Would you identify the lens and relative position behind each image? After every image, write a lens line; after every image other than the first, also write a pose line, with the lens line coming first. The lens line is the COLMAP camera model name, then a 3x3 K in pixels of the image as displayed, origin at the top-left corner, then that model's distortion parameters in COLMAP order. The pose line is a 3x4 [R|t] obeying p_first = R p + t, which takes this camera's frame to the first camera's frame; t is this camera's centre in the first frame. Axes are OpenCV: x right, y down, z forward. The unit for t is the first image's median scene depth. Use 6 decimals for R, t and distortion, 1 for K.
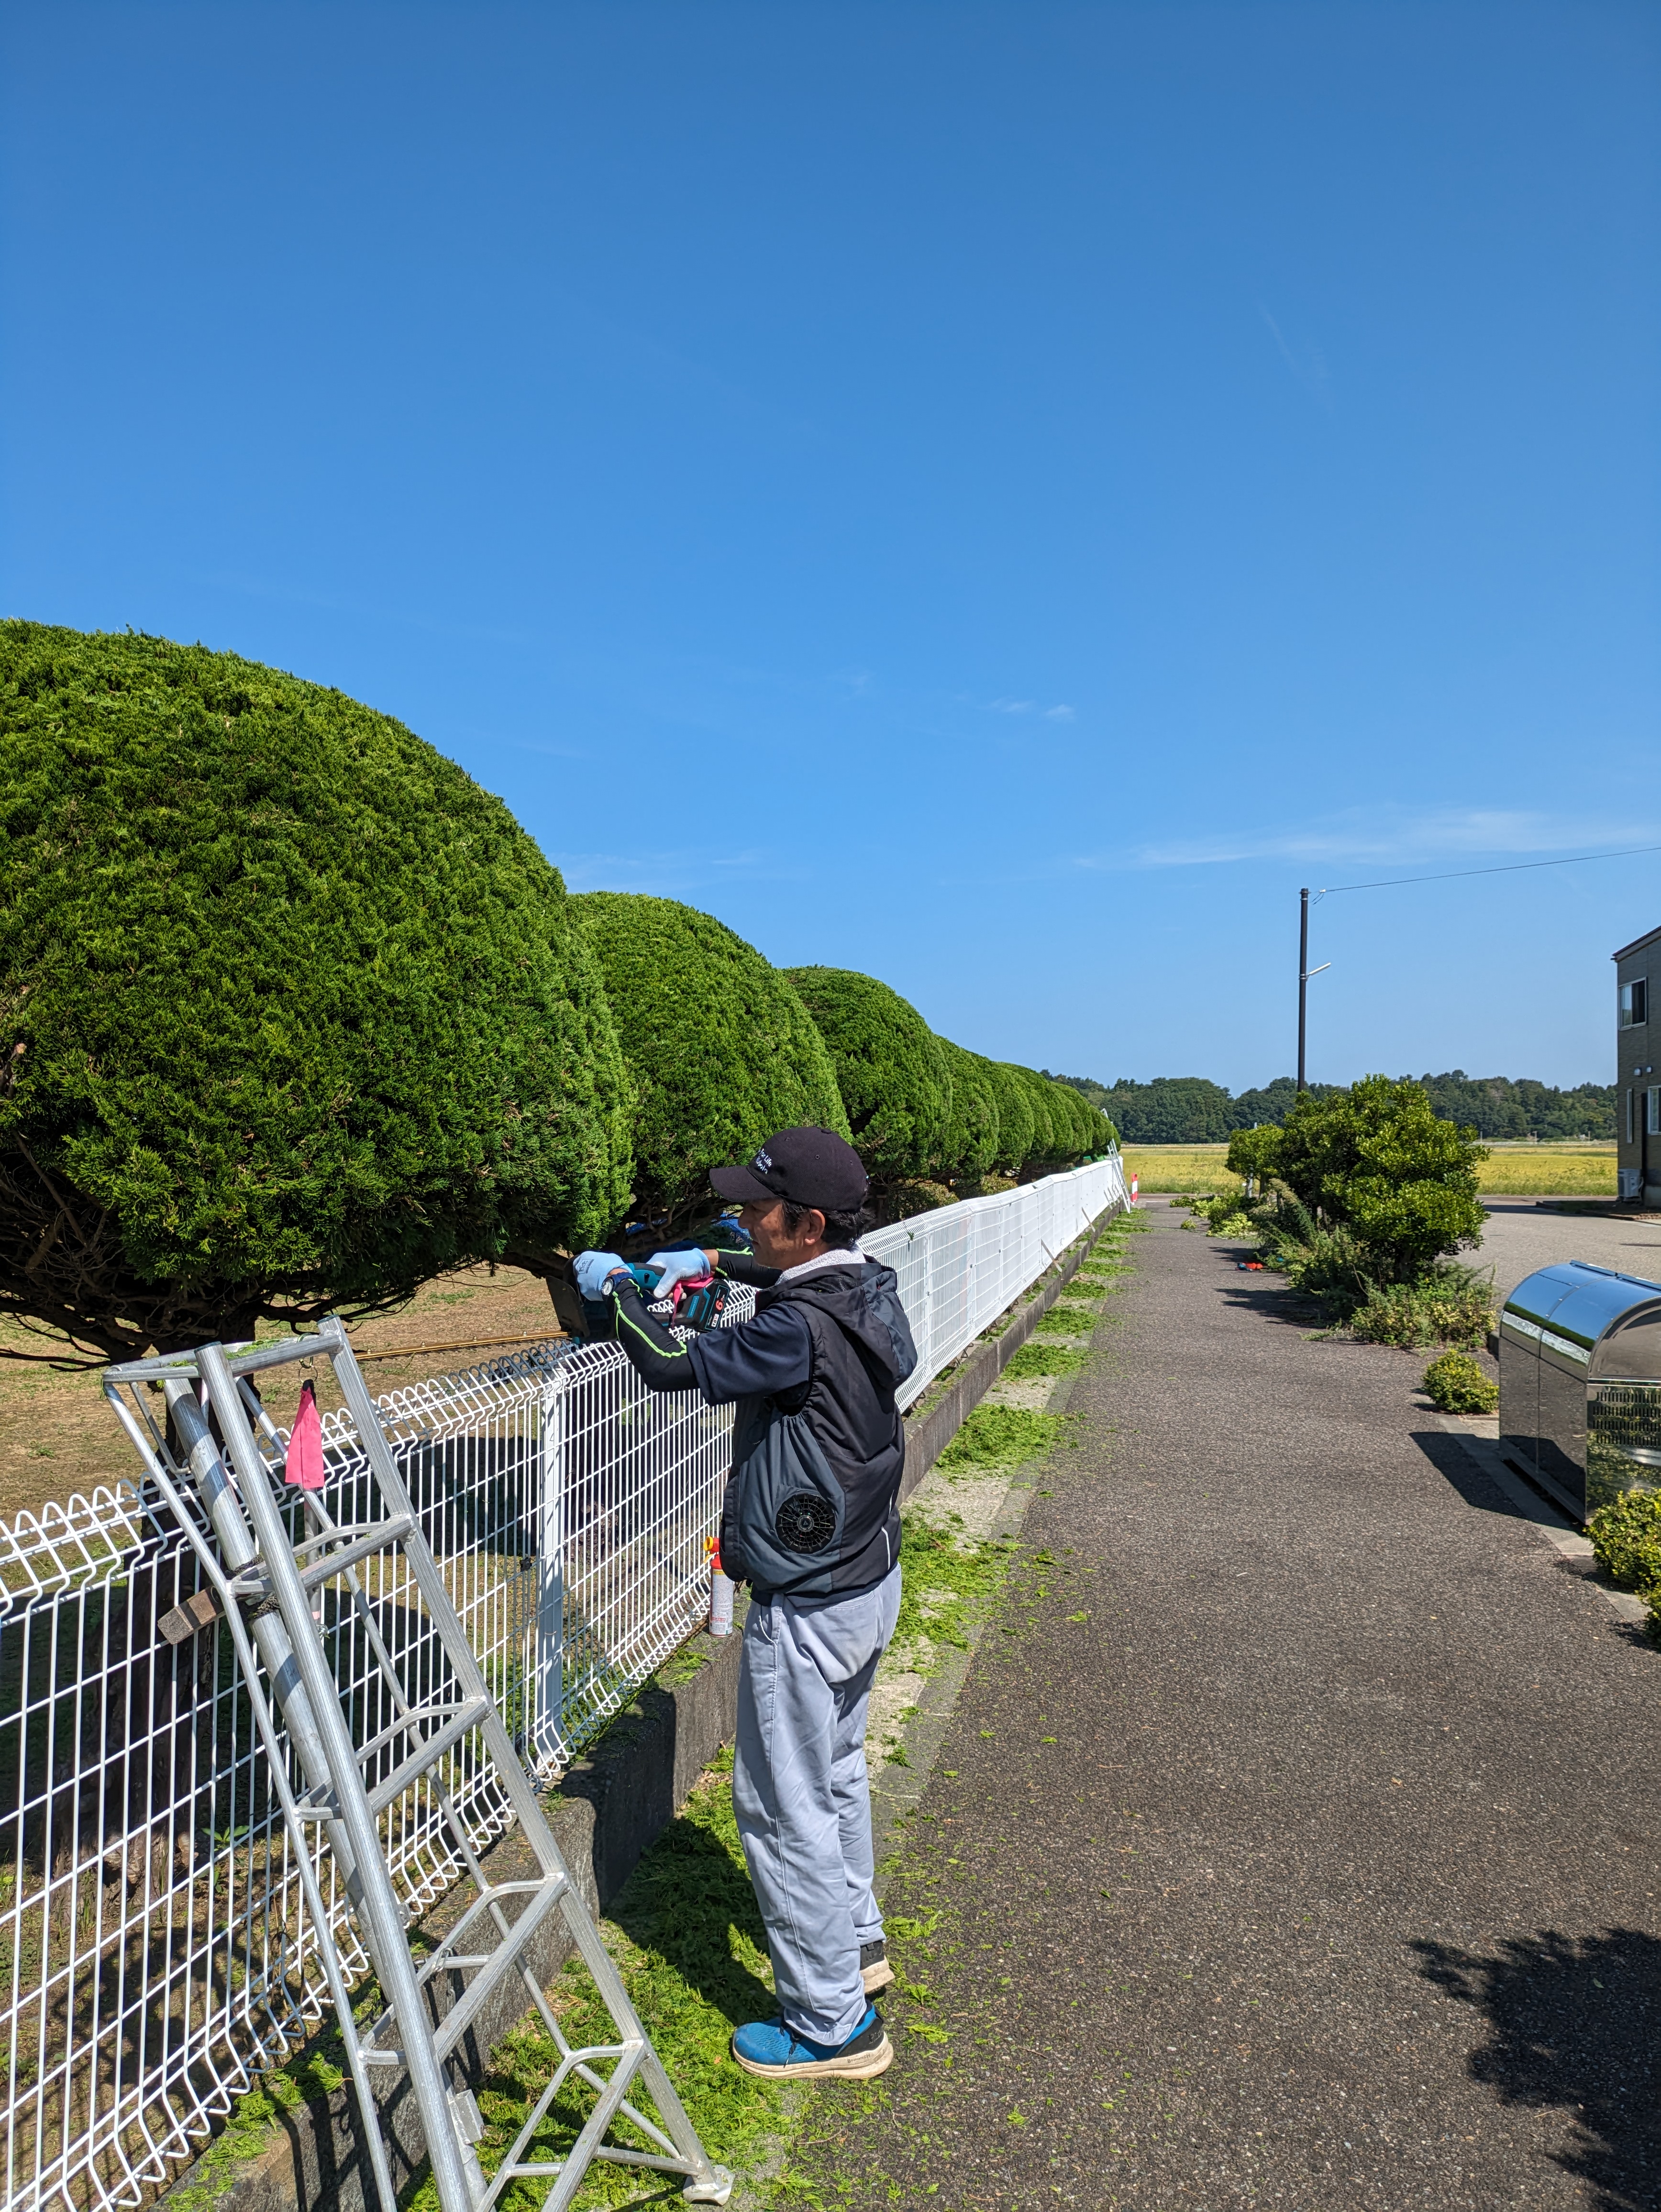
lens RADIAL K [[1579.3, 0, 830.5], [0, 1579.3, 1106.0], [0, 0, 1]] dist [-0.002056, -0.086097]
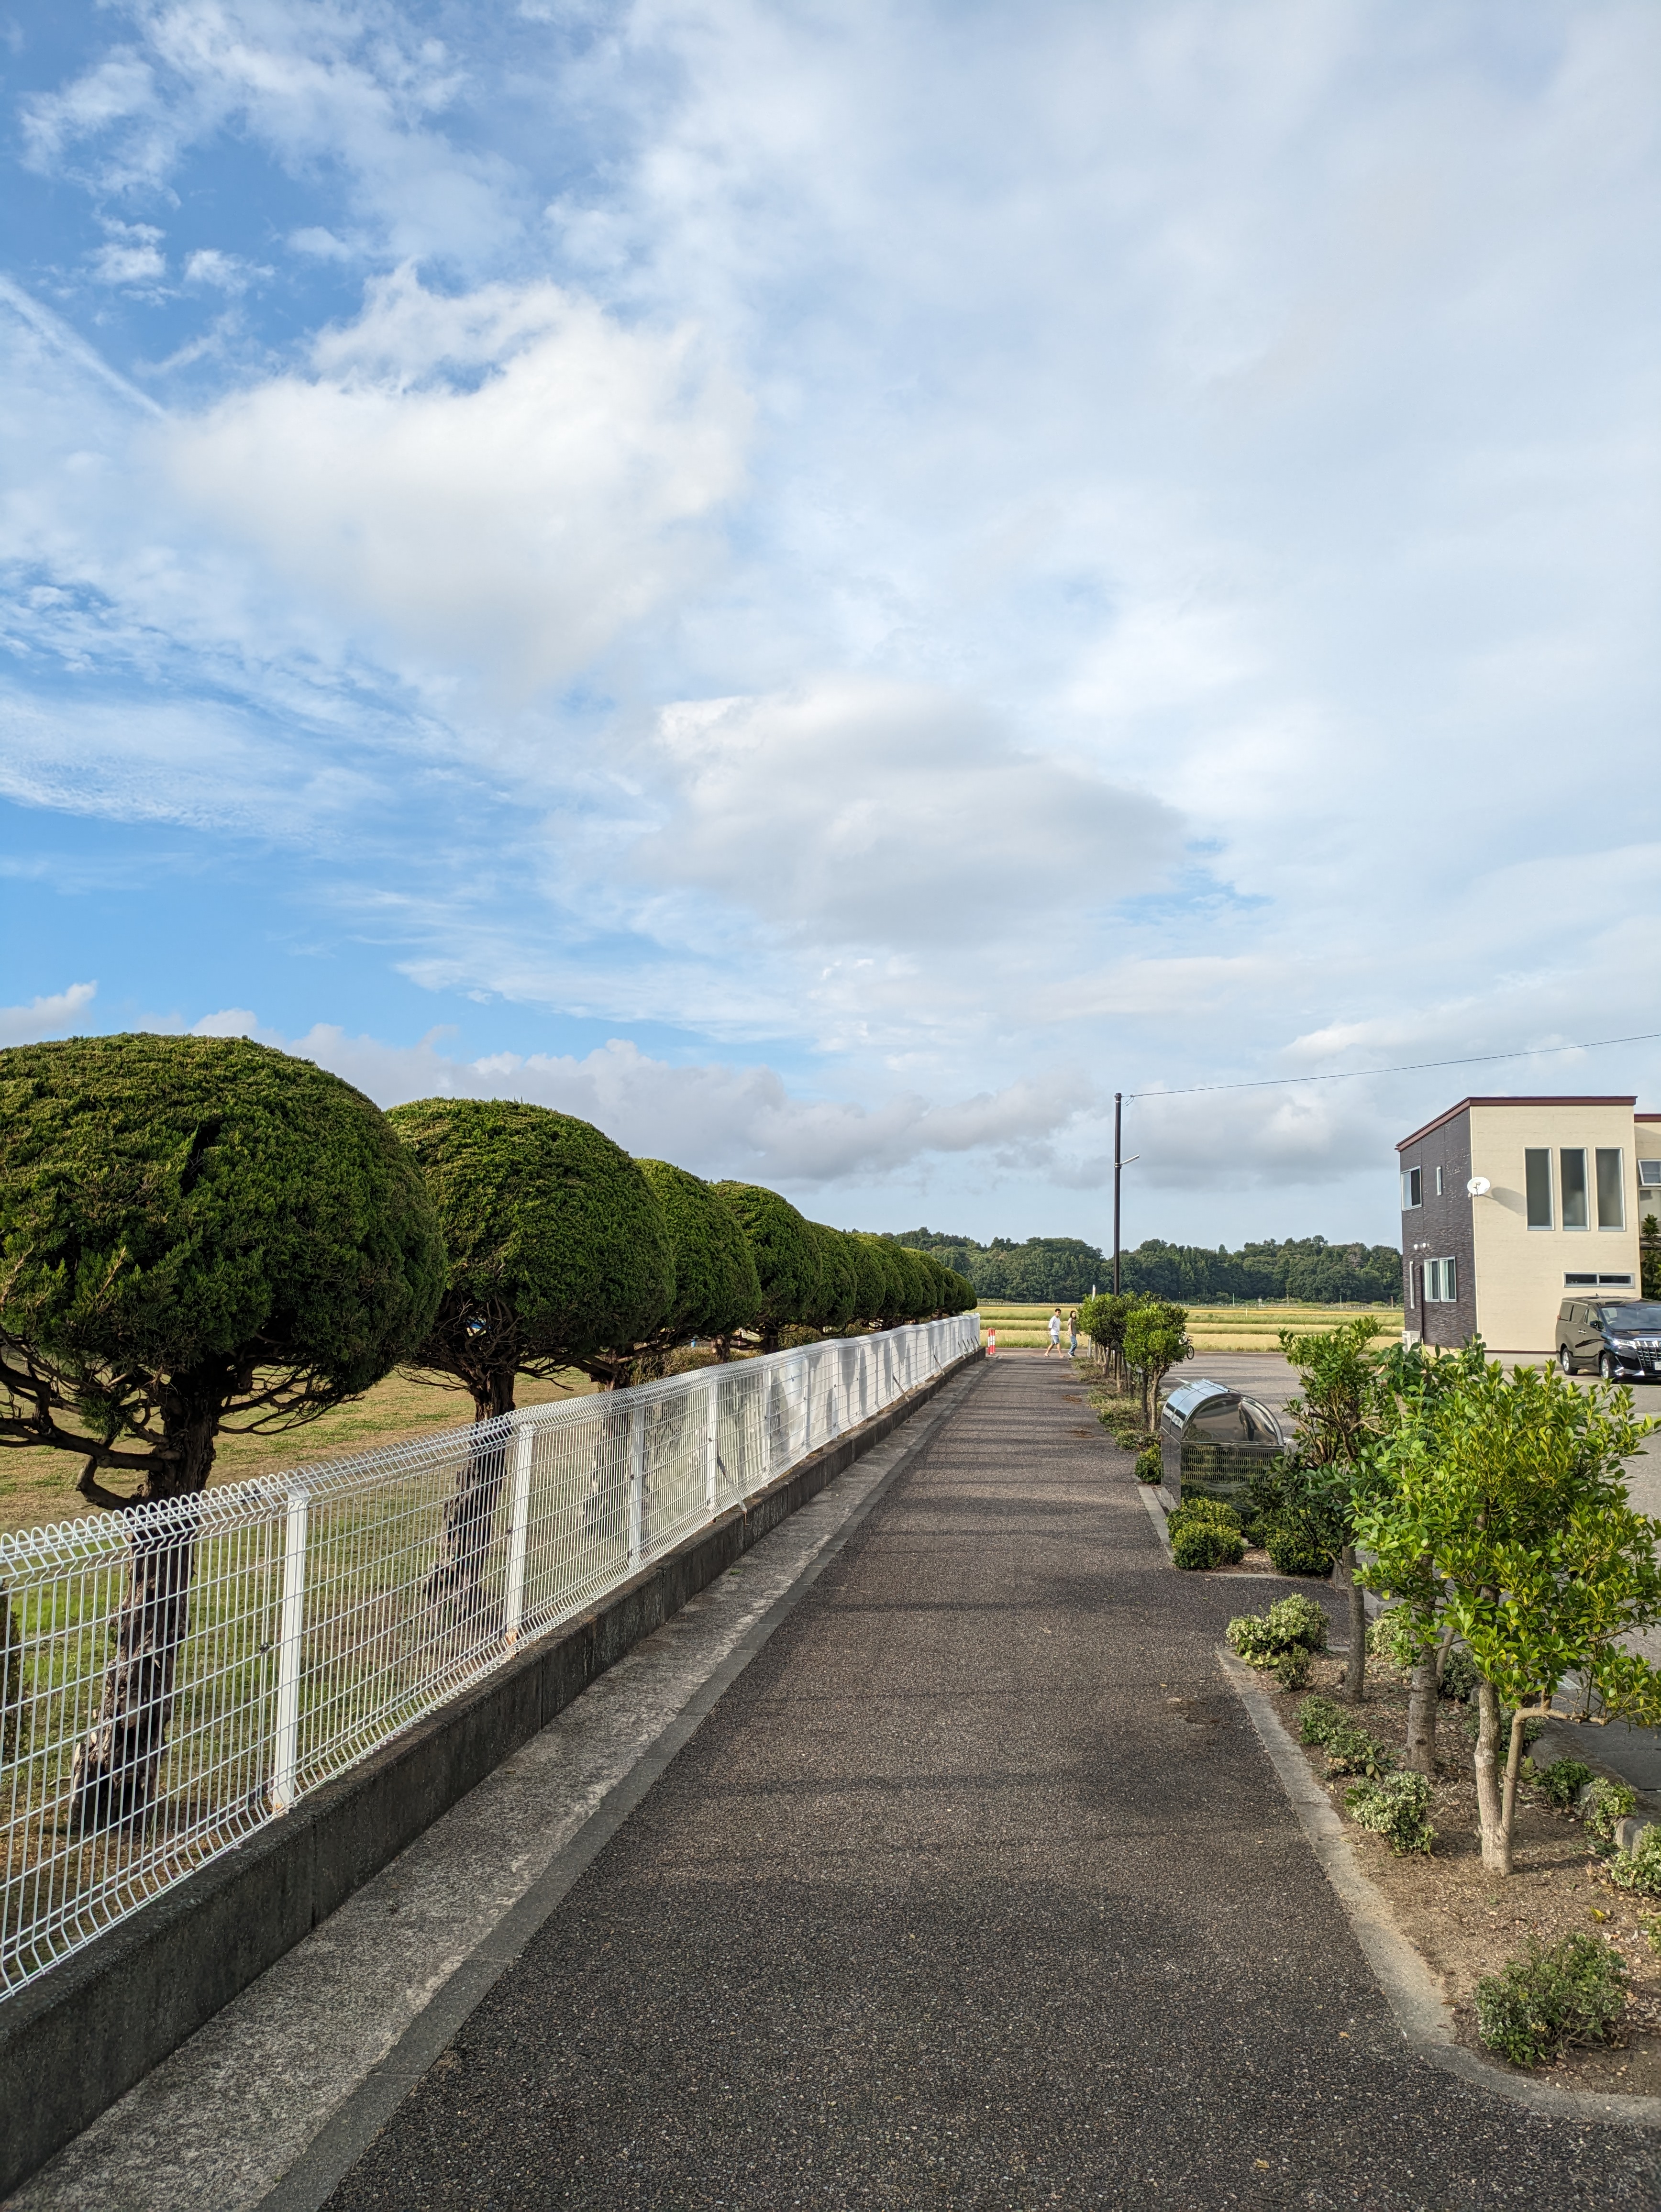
lens RADIAL K [[1617.2, 0, 830.5], [0, 1617.2, 1106.0], [0, 0, 1]] dist [0.076969, -0.094233]
pose [[0.997164, 0.020523, 0.072411, -0.025287], [-0.013572, 0.995365, -0.095209, -0.010773], [-0.074029, 0.093956, 0.992820, -0.457614]]
